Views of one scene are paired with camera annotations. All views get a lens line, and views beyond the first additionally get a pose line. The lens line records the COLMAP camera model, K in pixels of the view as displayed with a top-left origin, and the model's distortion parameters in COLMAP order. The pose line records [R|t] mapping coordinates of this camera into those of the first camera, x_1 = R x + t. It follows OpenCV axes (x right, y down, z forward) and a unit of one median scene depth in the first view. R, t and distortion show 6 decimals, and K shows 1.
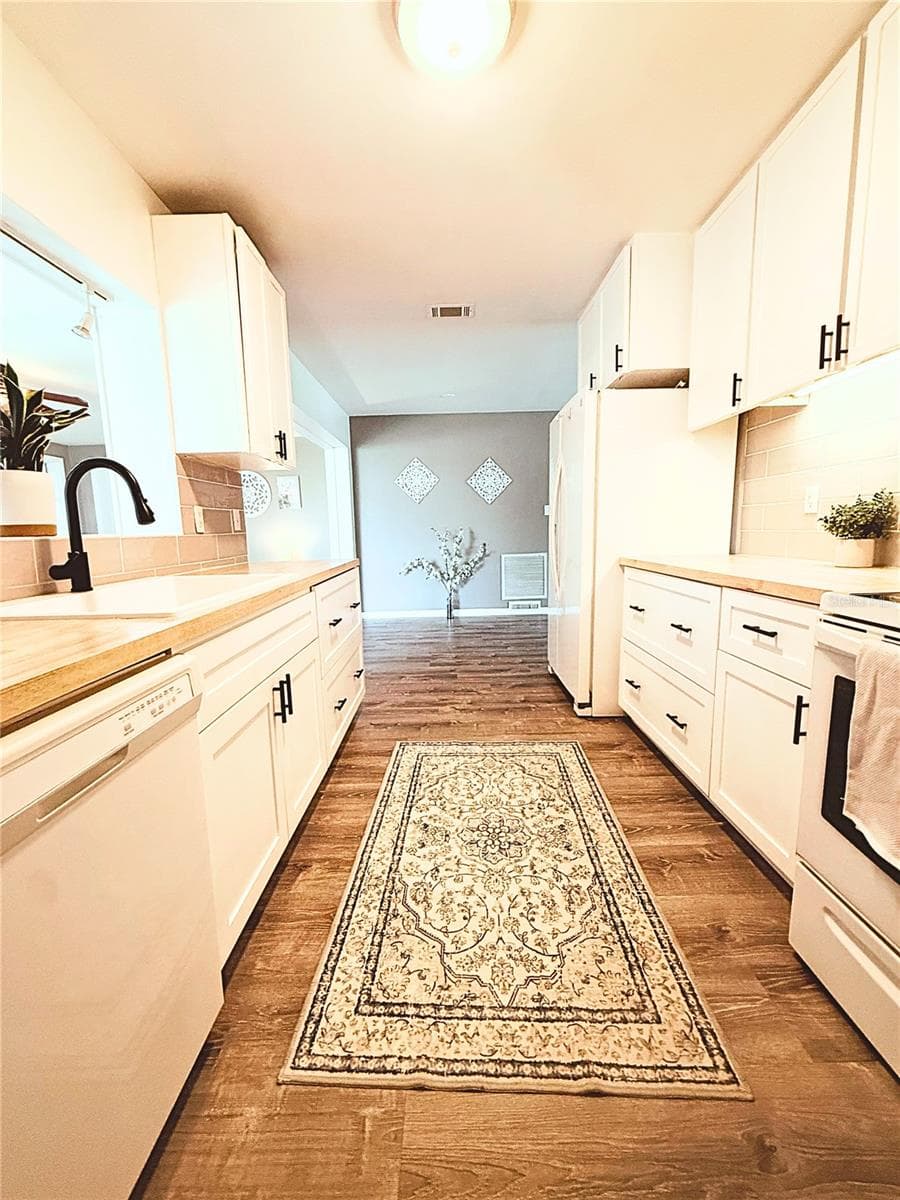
lens RADIAL K [[478.5, 0, 450.2], [0, 478.5, 597.9], [0, 0, 1]] dist [-0.001302, 0.000138]
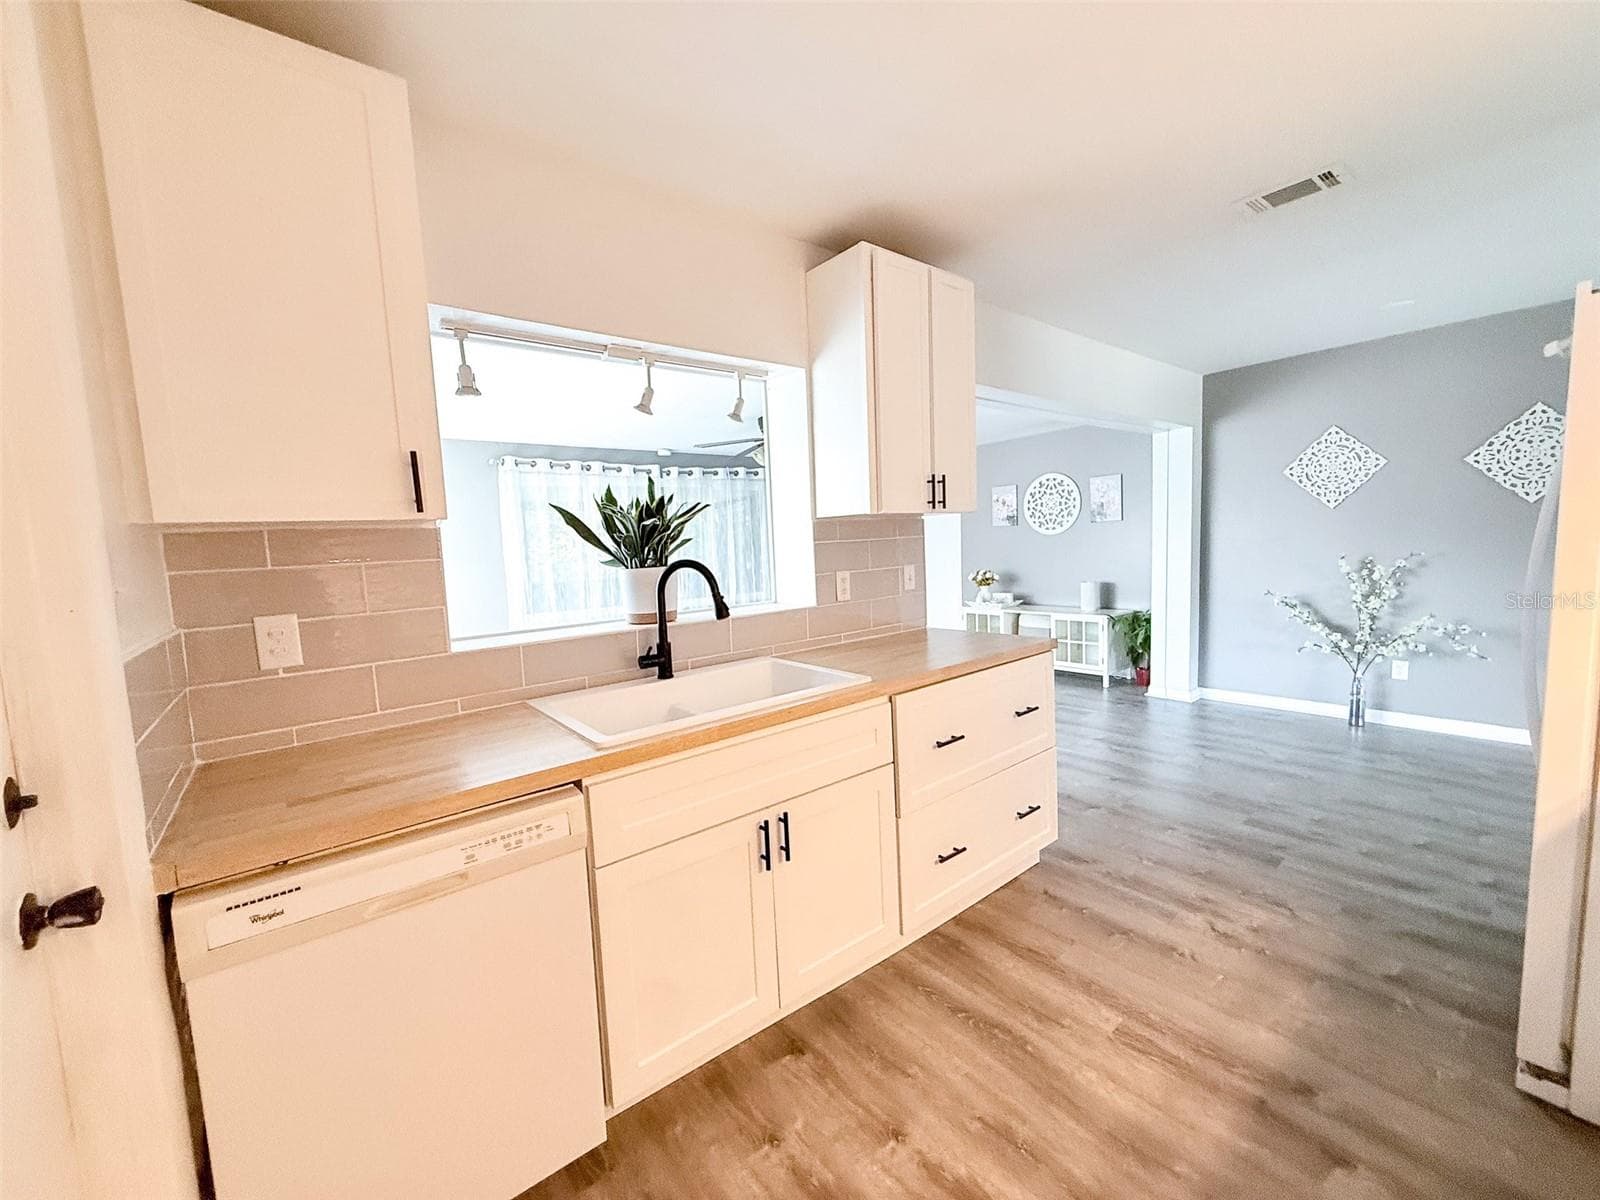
lens RADIAL K [[638.0, 0, 793.4], [0, 638.0, 600.9], [0, 0, 1]] dist [-0.001302, 0.000138]
pose [[0.619654, 0.067802, -0.781941, 0.256956], [-0.081835, 0.996413, 0.021548, -0.116620], [0.780597, 0.050638, 0.622980, 0.147112]]
